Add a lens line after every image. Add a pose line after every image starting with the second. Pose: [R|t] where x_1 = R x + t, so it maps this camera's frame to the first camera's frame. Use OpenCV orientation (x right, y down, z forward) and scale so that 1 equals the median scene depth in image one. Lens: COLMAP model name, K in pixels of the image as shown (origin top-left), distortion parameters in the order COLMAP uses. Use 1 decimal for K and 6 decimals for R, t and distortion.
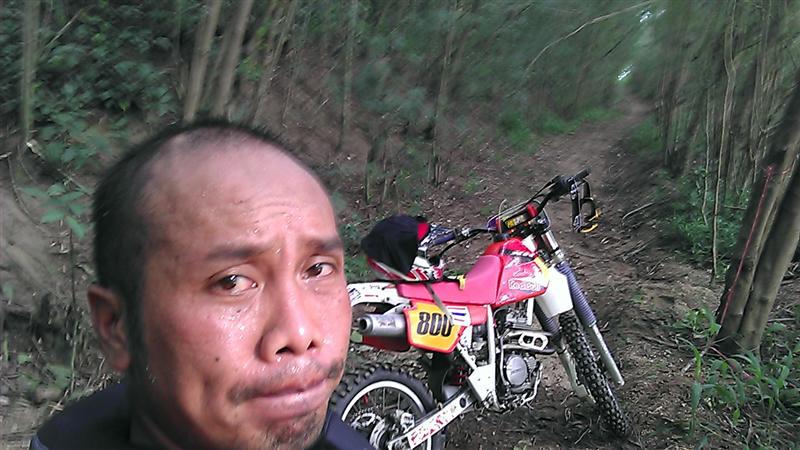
lens RADIAL K [[774.4, 0, 387.1], [0, 774.4, 223.2], [0, 0, 1]] dist [0.082660, -0.207370]
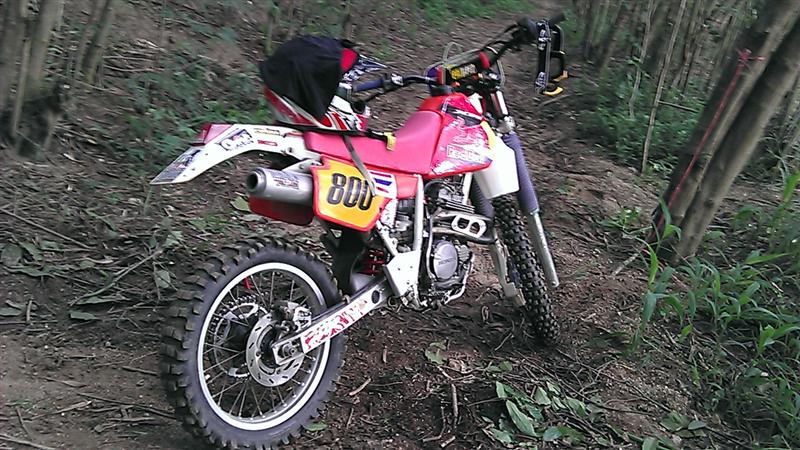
lens RADIAL K [[774.4, 0, 387.1], [0, 774.4, 223.2], [0, 0, 1]] dist [0.082660, -0.207370]
pose [[0.985470, 0.087731, 0.145437, -0.007697], [-0.109128, 0.983194, 0.146357, 0.040920], [-0.130153, -0.160102, 0.978482, 0.231190]]
